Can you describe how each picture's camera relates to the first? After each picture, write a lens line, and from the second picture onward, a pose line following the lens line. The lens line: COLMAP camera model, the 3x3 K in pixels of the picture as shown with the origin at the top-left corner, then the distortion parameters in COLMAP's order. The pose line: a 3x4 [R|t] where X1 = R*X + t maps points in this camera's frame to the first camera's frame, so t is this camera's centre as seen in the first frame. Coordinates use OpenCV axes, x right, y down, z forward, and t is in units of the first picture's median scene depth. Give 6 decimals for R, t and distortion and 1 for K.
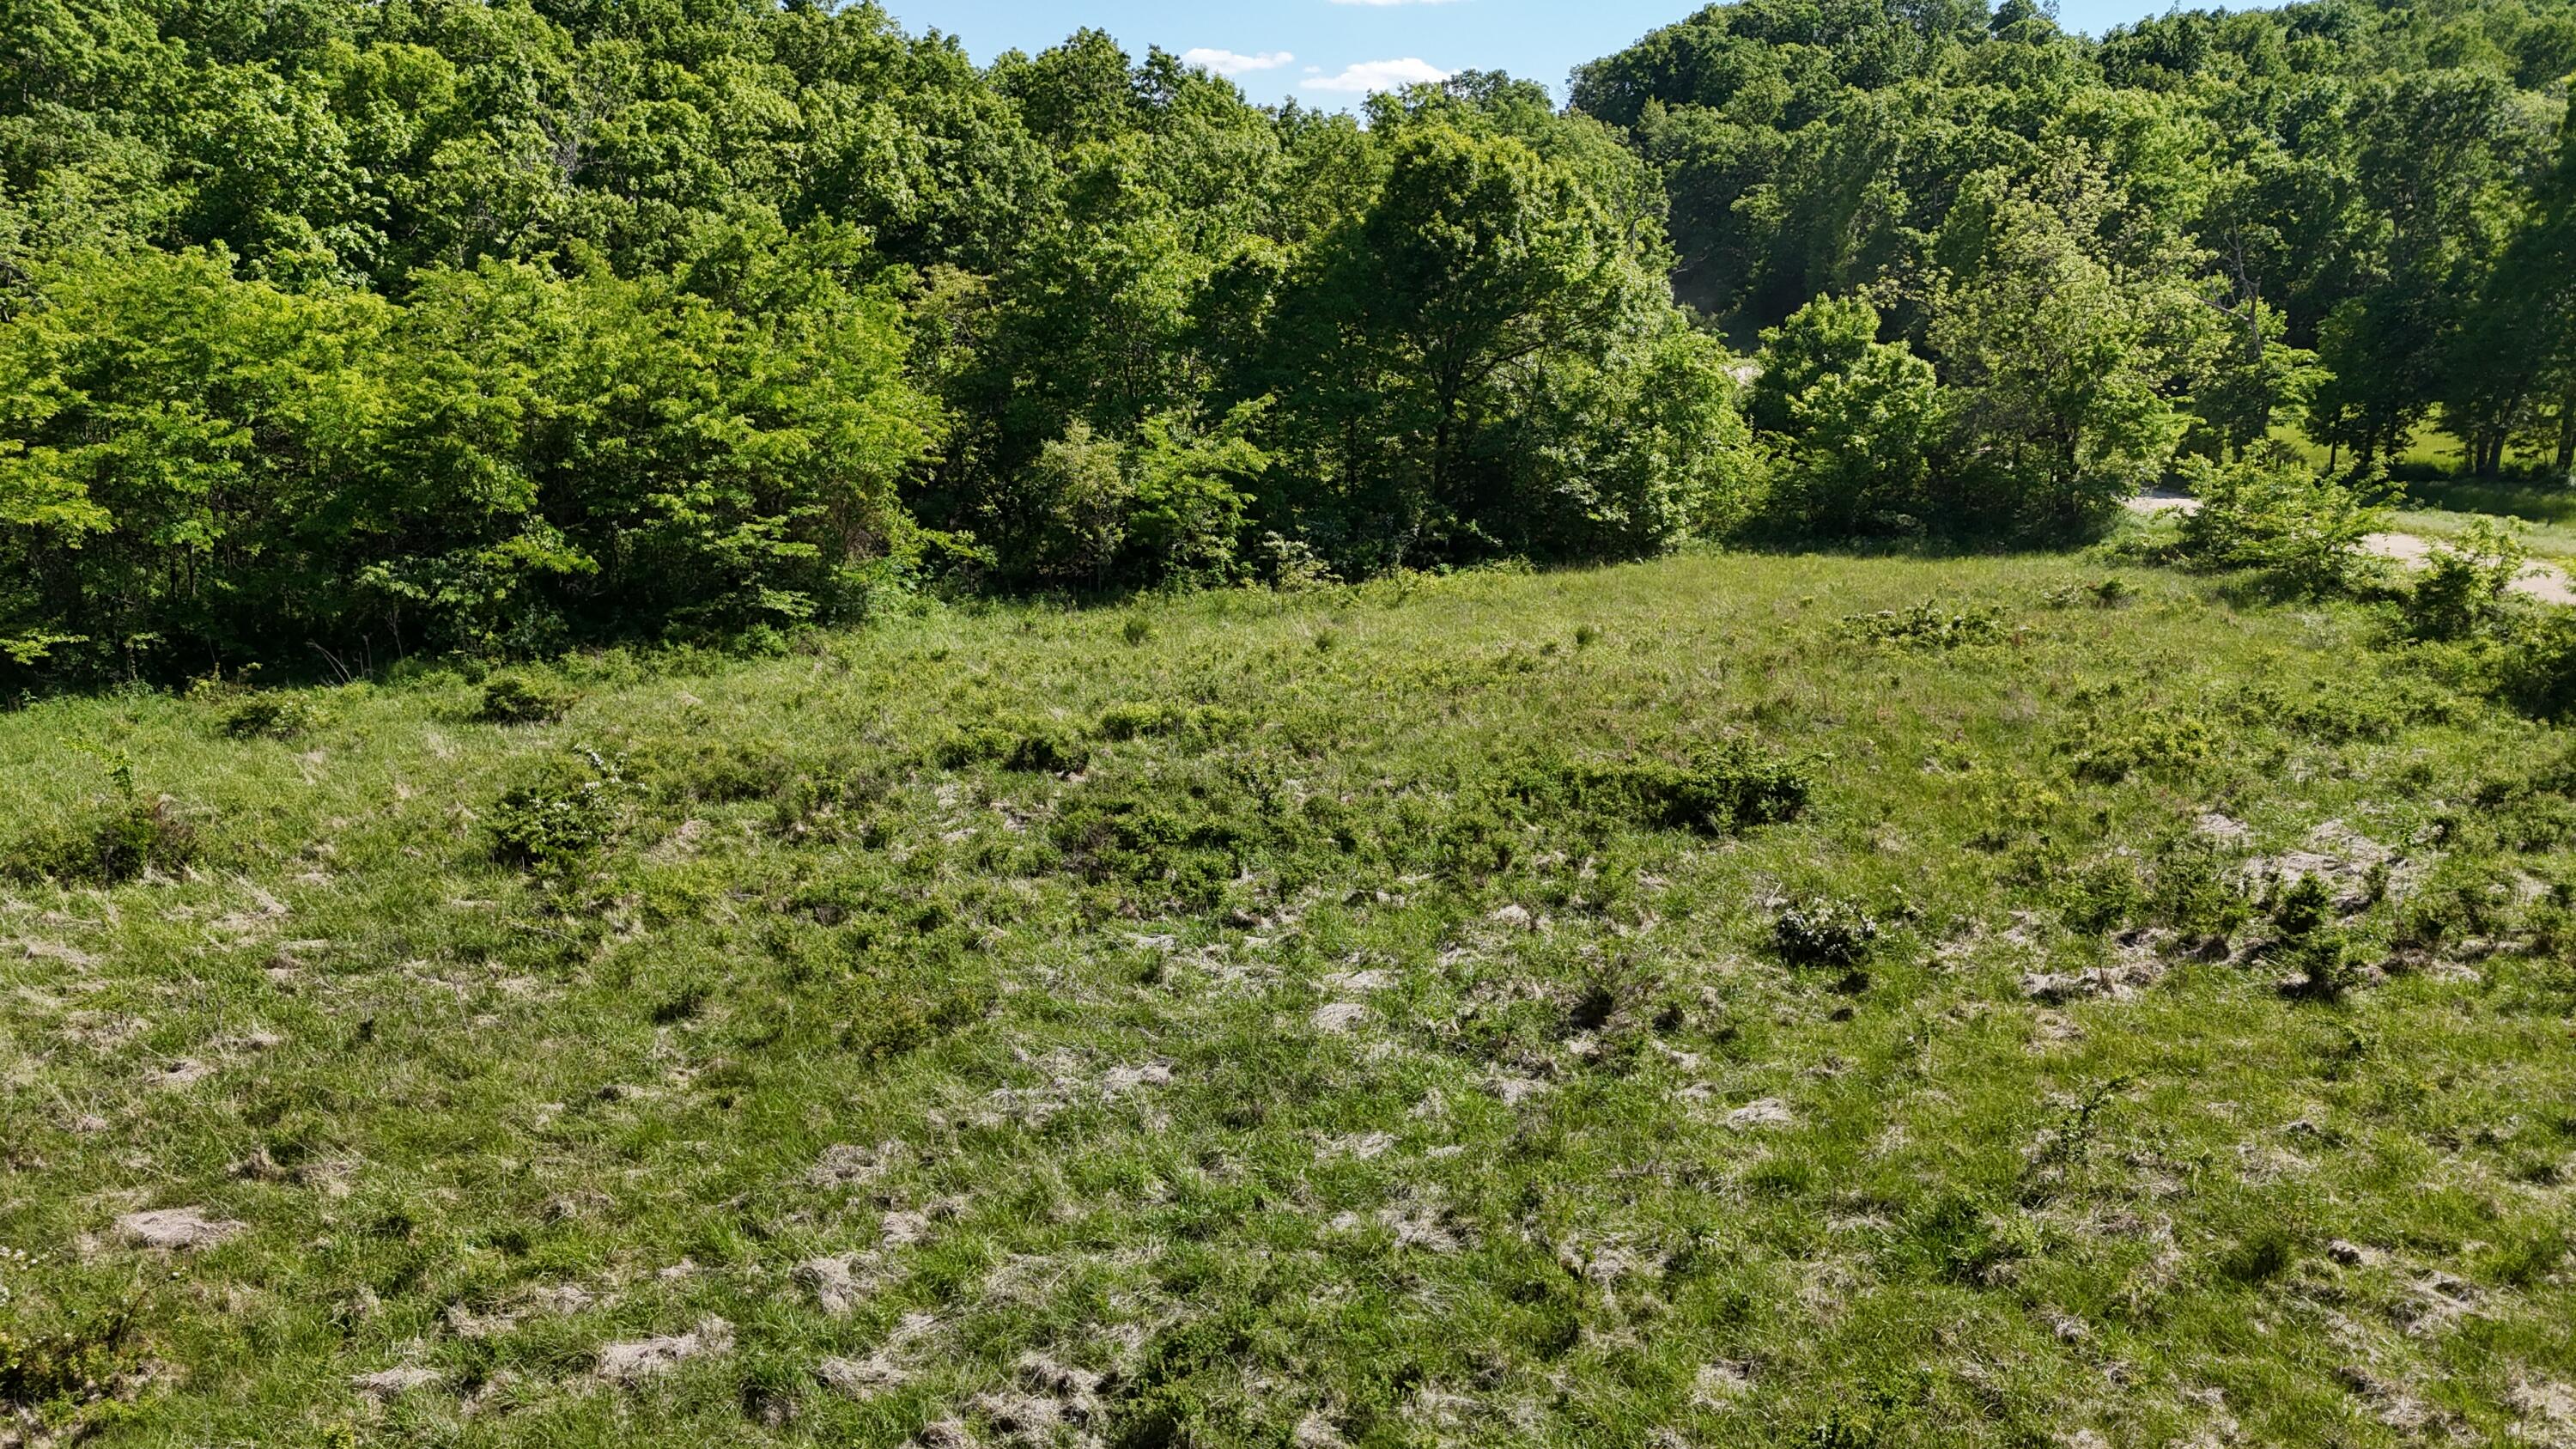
lens RADIAL K [[1888.9, 0, 1291.7], [0, 1888.9, 719.9], [0, 0, 1]] dist [0.066209, -0.065755]
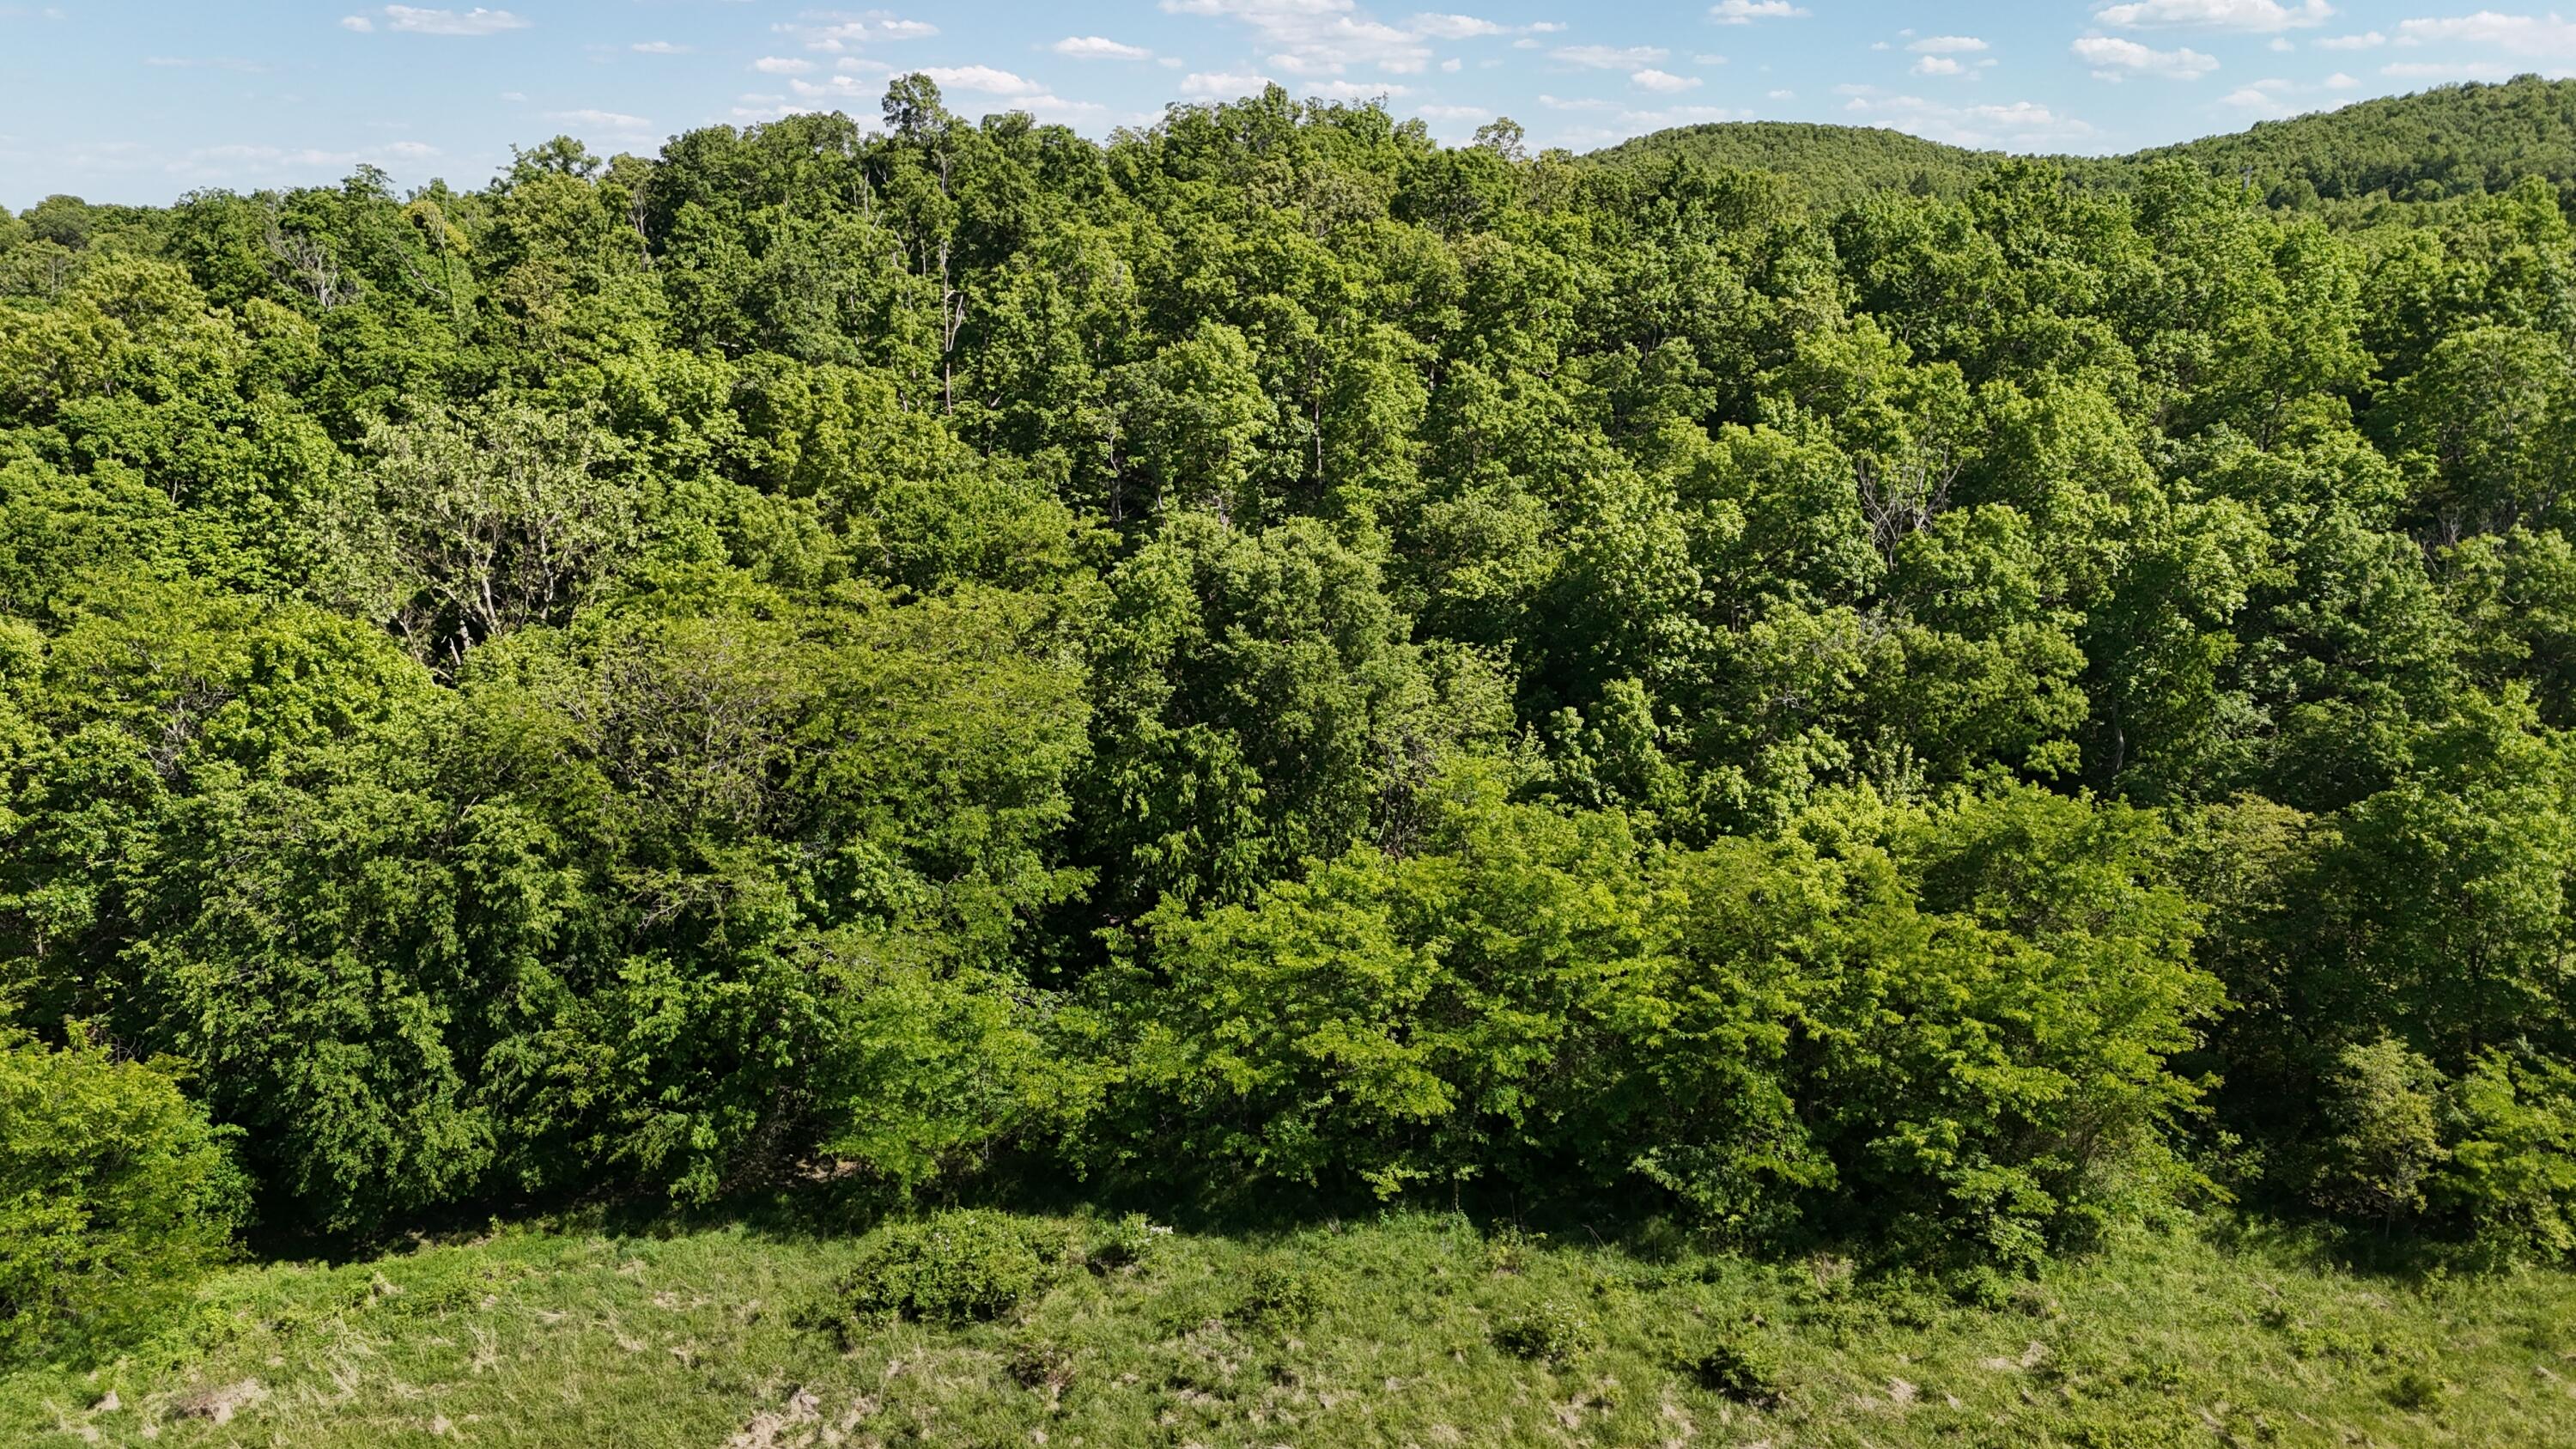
lens RADIAL K [[1885.8, 0, 1291.2], [0, 1885.8, 713.9], [0, 0, 1]] dist [0.102438, -0.111049]
pose [[0.794780, 0.142701, -0.589883, -0.012474], [-0.120549, 0.989716, 0.077004, -0.302324], [0.594805, 0.009909, 0.803809, -0.028487]]
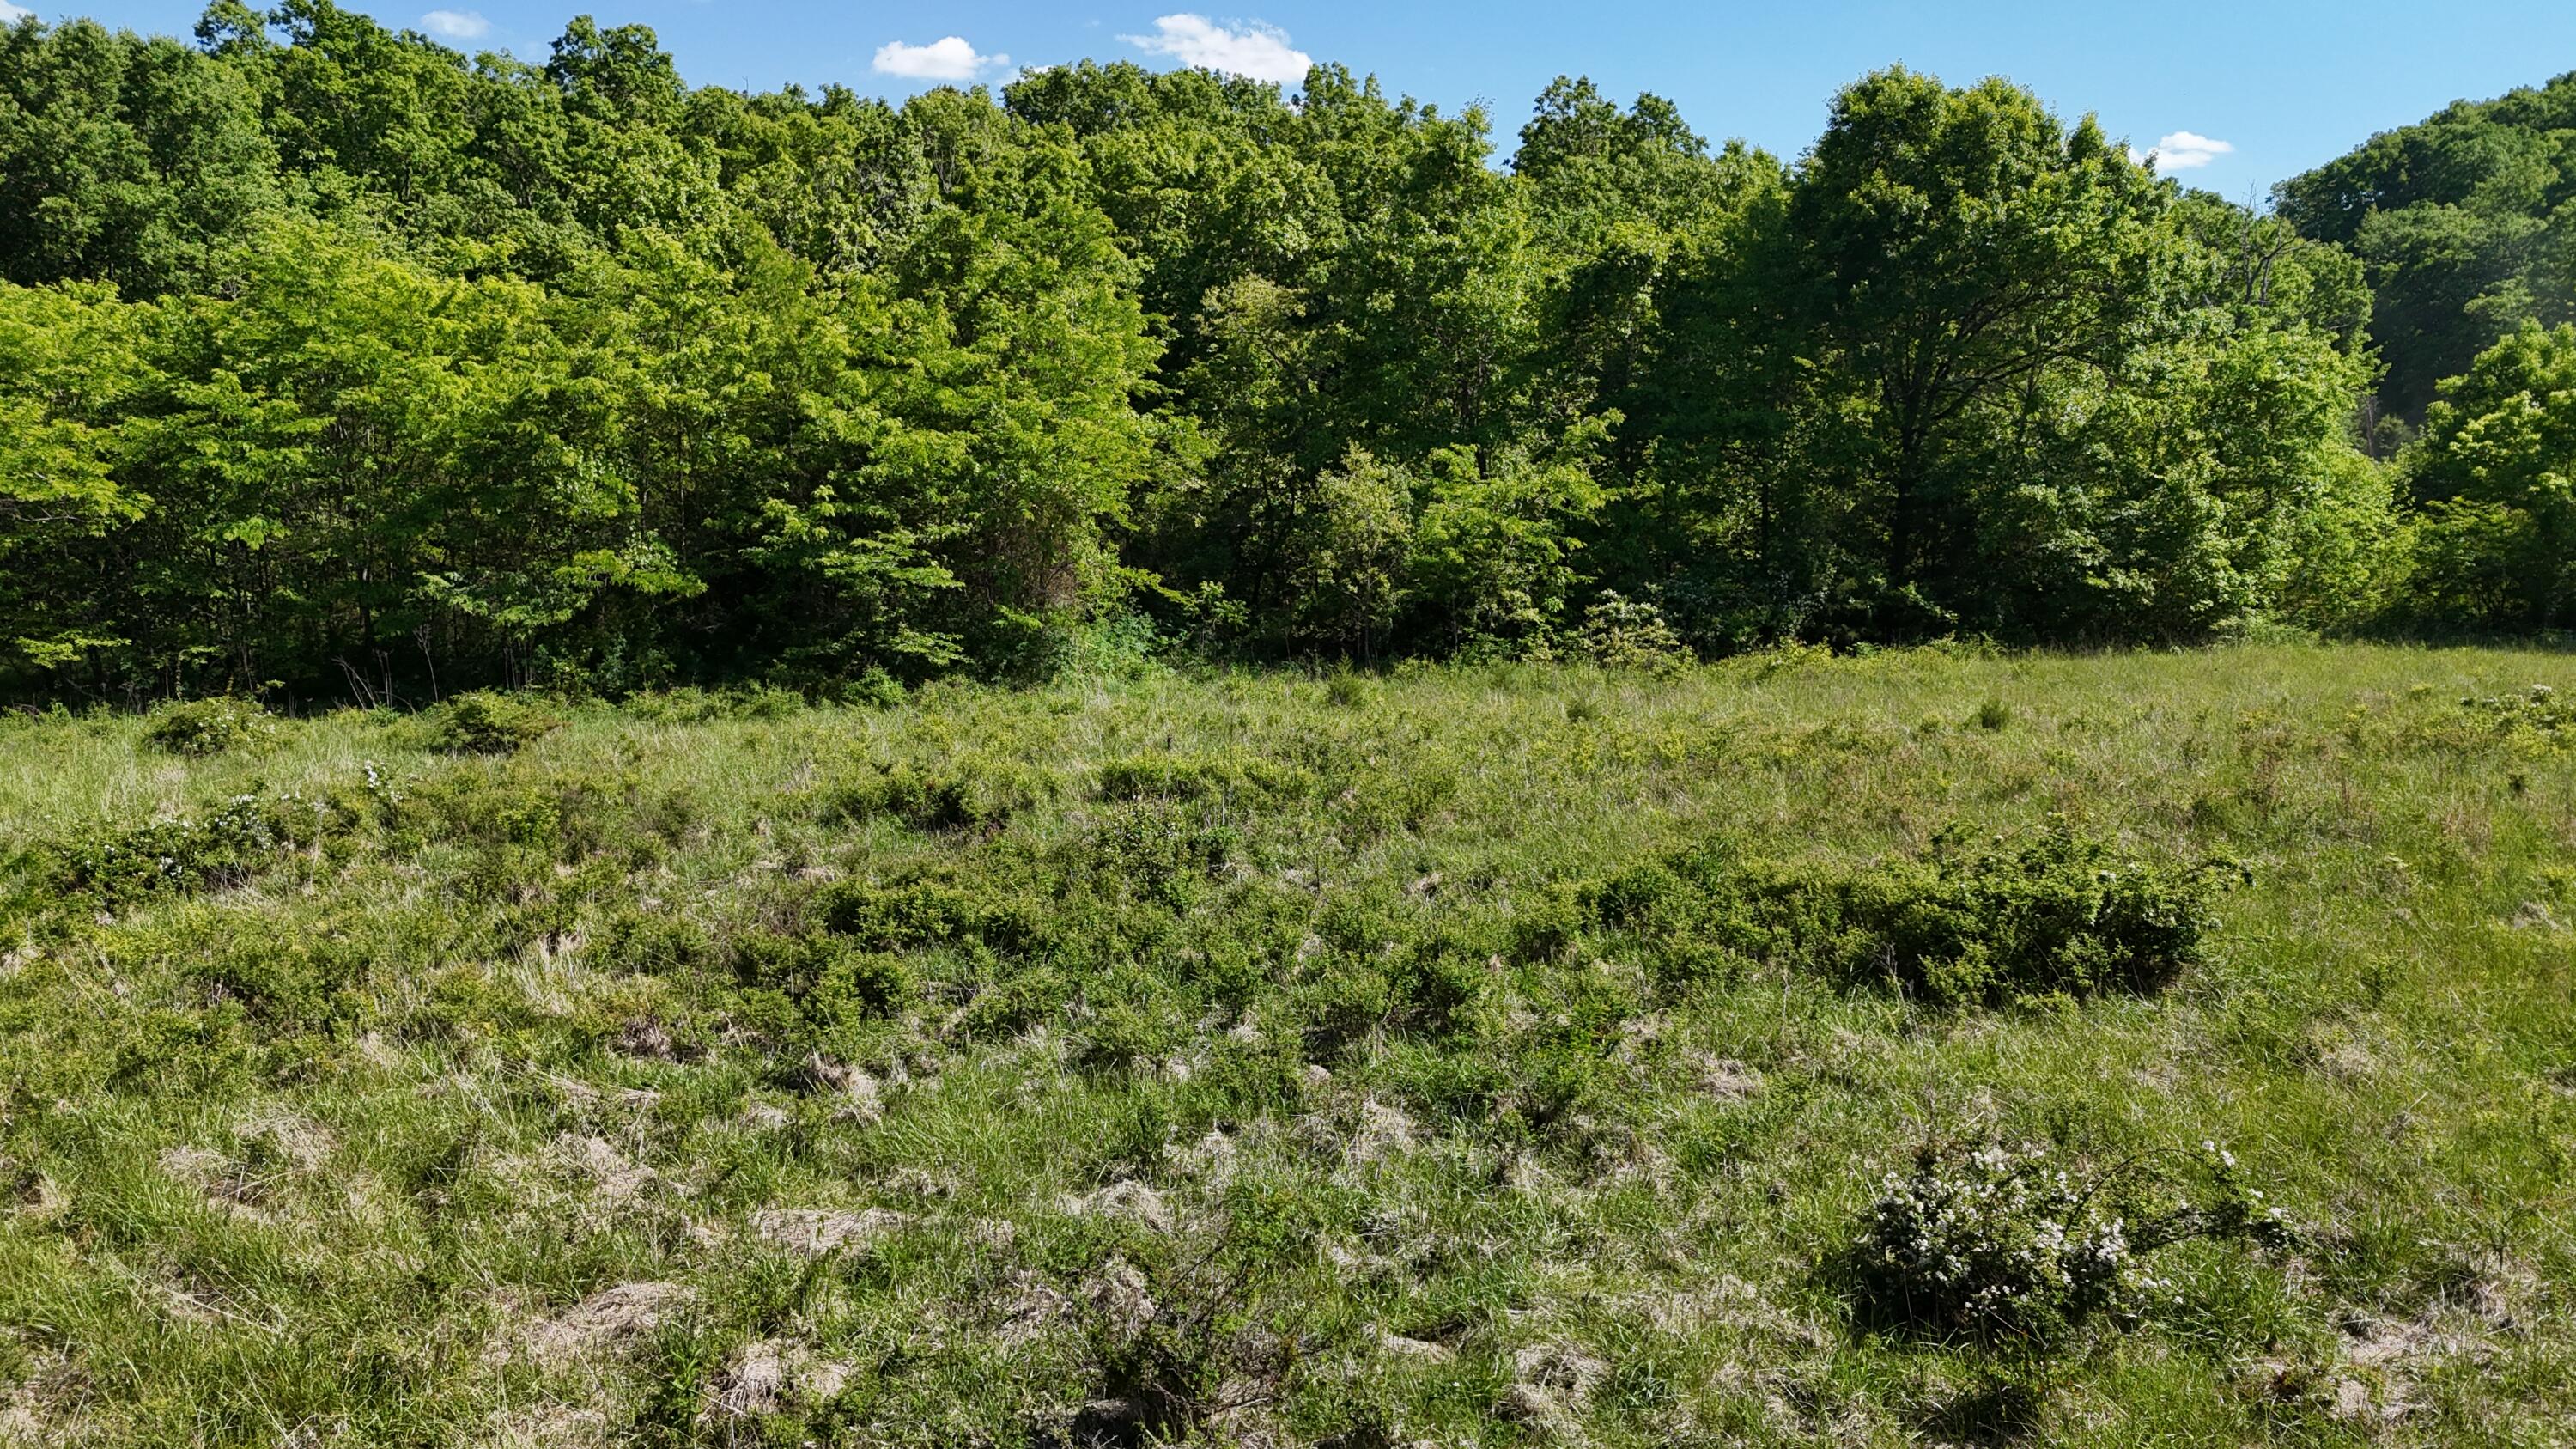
lens RADIAL K [[1888.9, 0, 1291.7], [0, 1888.9, 719.9], [0, 0, 1]] dist [0.066209, -0.065755]
pose [[0.941906, 0.033708, -0.334181, 0.118230], [-0.065718, 0.994216, -0.084947, 0.021640], [0.329385, 0.101973, 0.938673, 0.256996]]
